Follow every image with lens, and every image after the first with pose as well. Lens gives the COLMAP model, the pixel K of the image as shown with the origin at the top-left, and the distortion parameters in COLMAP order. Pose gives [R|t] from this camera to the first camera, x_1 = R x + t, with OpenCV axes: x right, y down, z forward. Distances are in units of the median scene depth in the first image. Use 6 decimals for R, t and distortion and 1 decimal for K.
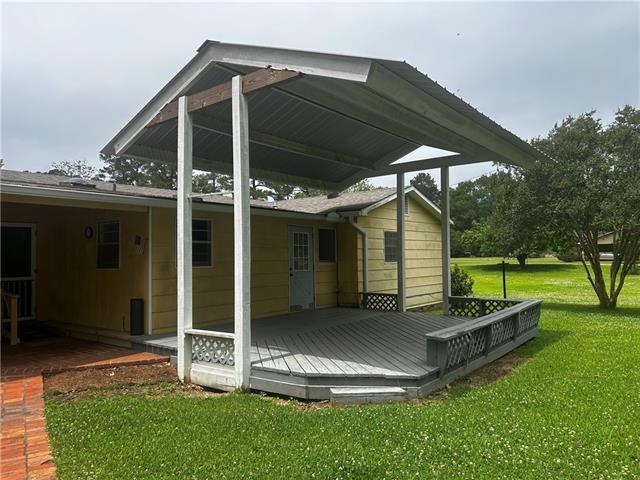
lens RADIAL K [[479.8, 0, 321.2], [0, 479.8, 240.5], [0, 0, 1]] dist [0.053130, -0.057815]
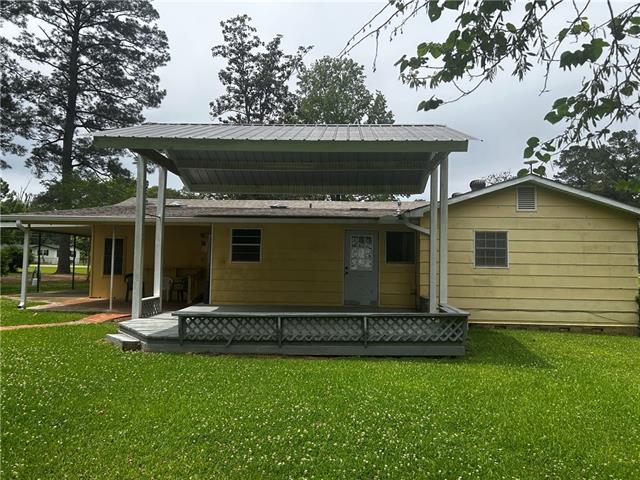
lens RADIAL K [[479.8, 0, 321.8], [0, 479.8, 239.7], [0, 0, 1]] dist [0.053130, -0.057815]
pose [[0.578804, -0.017795, -0.815272, 0.698683], [0.005729, 0.999826, -0.017756, 0.010004], [0.815446, 0.005607, 0.578805, 0.244183]]
